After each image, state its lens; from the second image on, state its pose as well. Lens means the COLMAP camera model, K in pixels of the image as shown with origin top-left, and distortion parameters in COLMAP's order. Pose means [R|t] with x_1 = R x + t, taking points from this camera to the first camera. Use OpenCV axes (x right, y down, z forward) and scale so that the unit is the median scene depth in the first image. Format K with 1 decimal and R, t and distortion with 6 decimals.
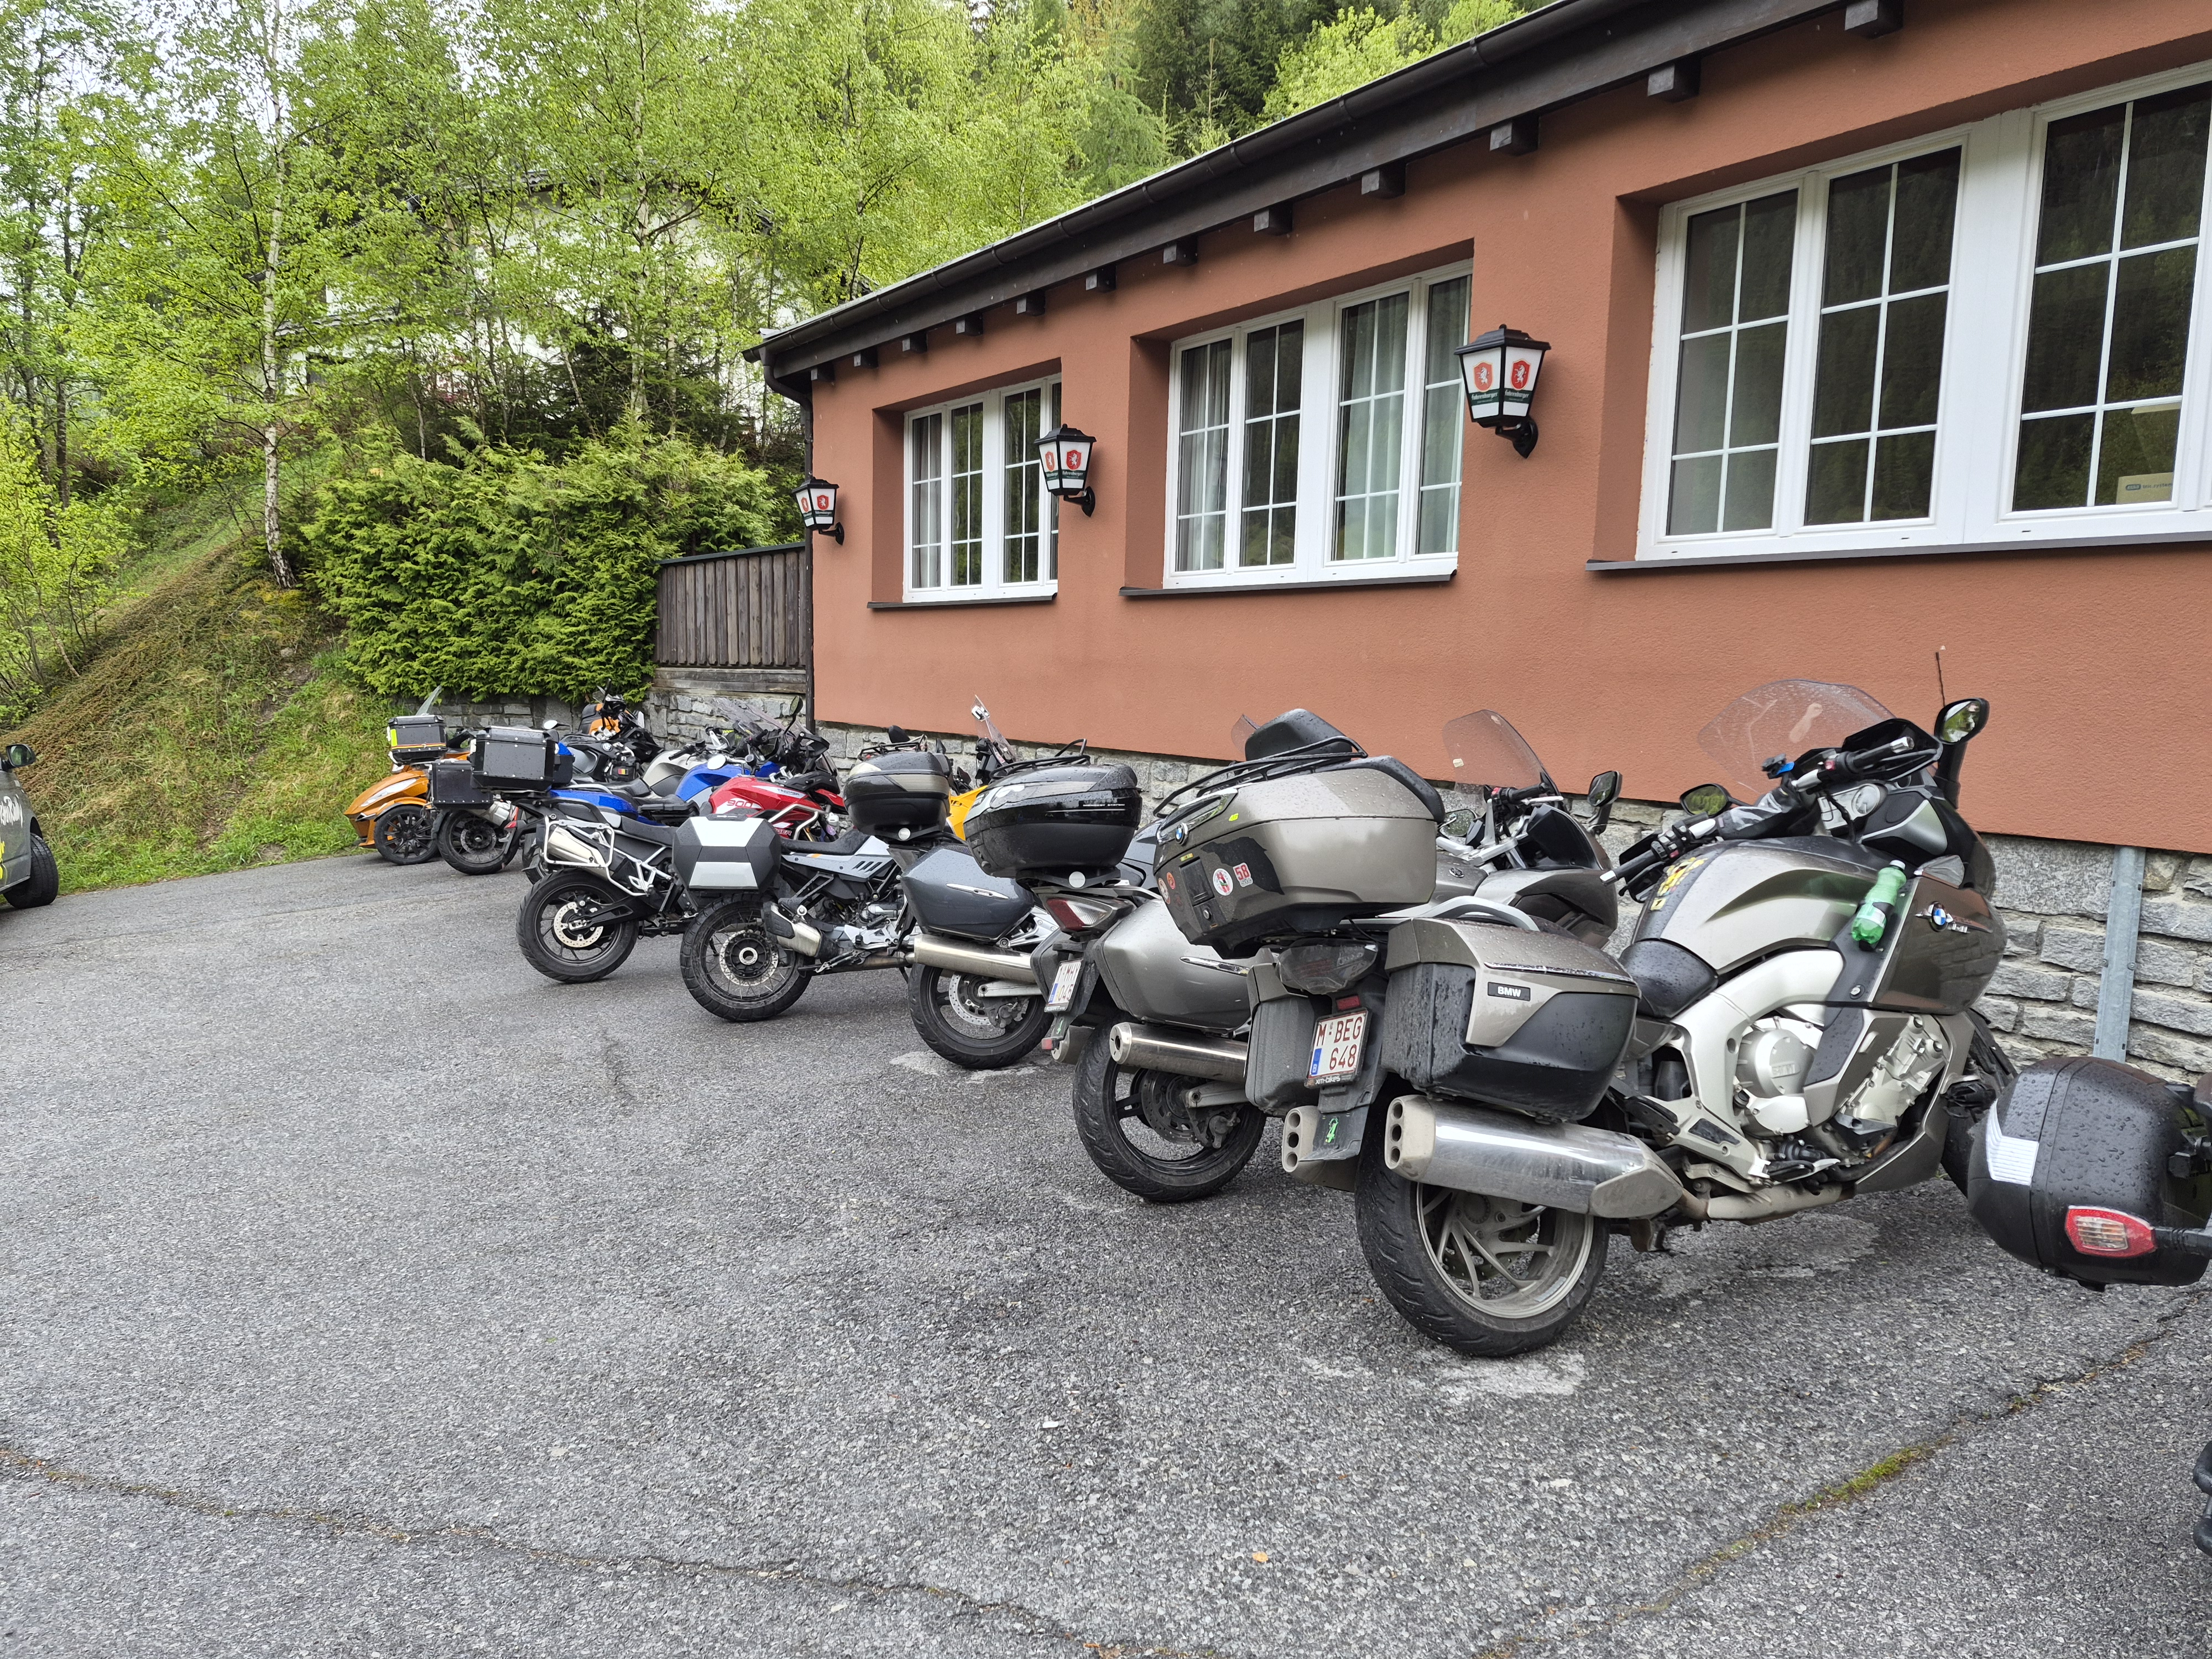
lens RADIAL K [[1527.5, 0, 1106.0], [0, 1527.5, 829.5], [0, 0, 1]] dist [0.105163, -0.114026]
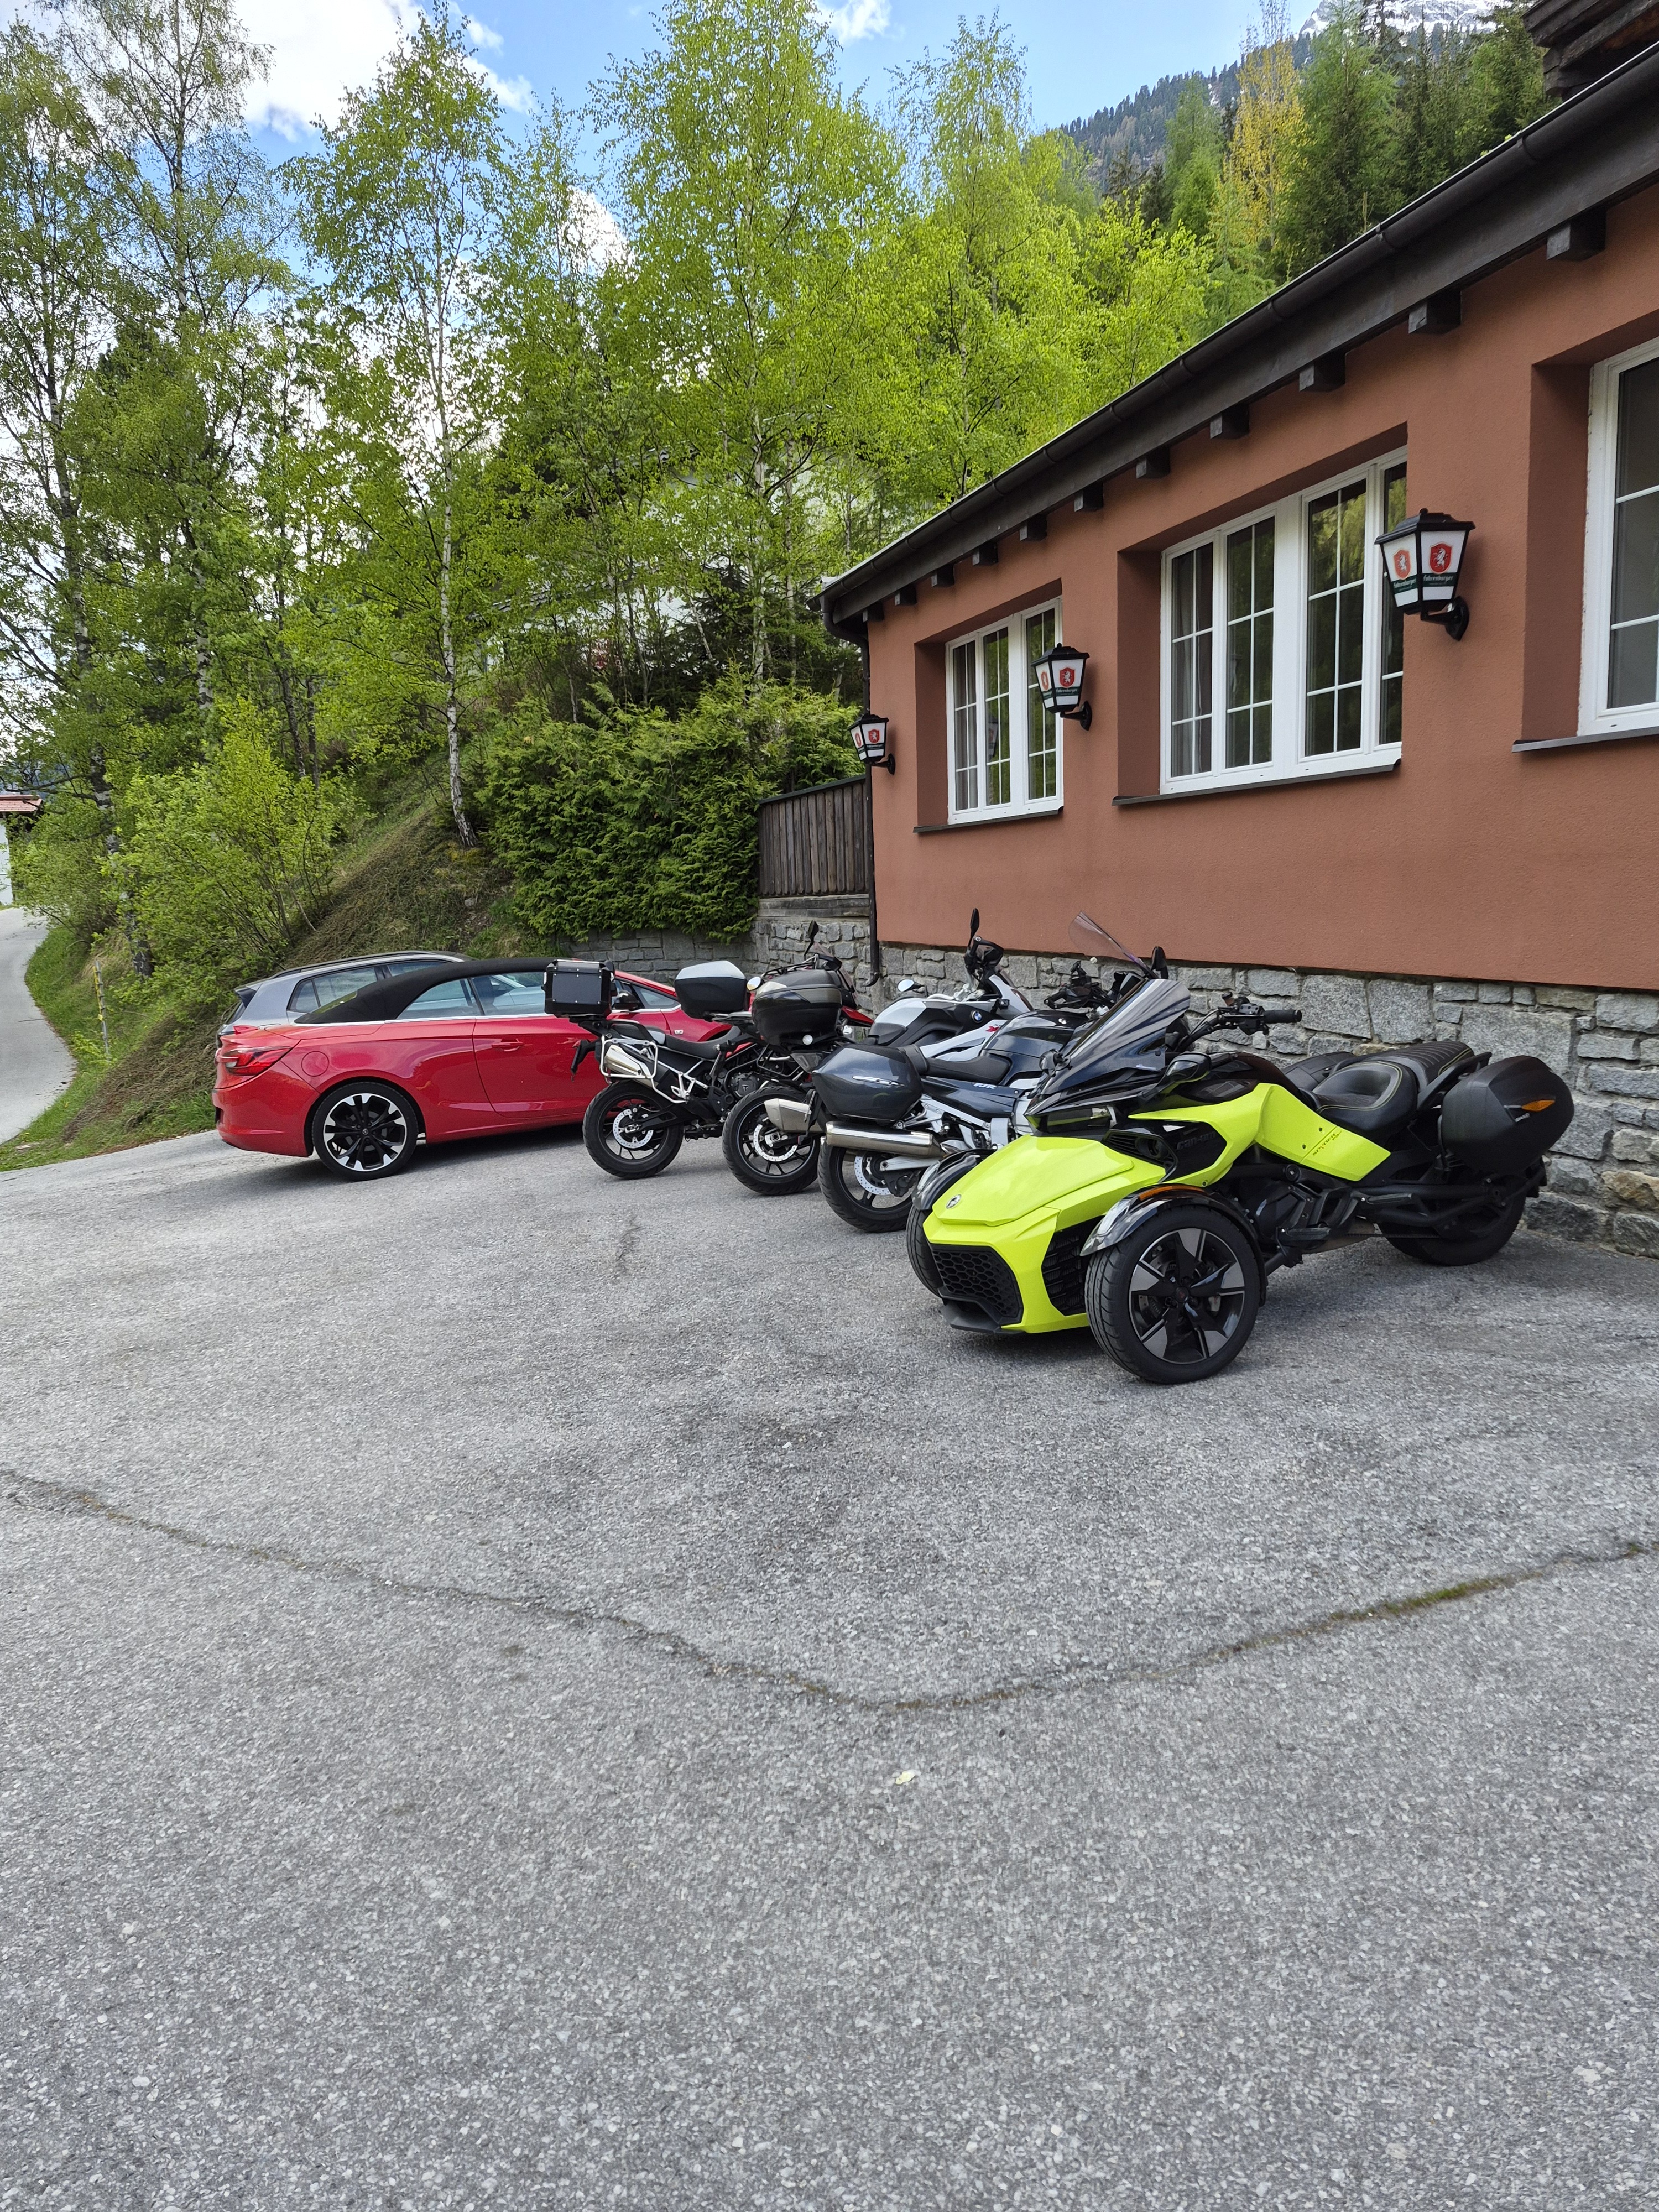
lens RADIAL K [[1527.5, 0, 834.9], [0, 1527.5, 1073.8], [0, 0, 1]] dist [0.105163, -0.114026]
pose [[0.958669, -0.019612, -0.283845, 0.095270], [0.025138, 0.999559, 0.015837, 0.004958], [0.283409, -0.022318, 0.958739, -0.036728]]
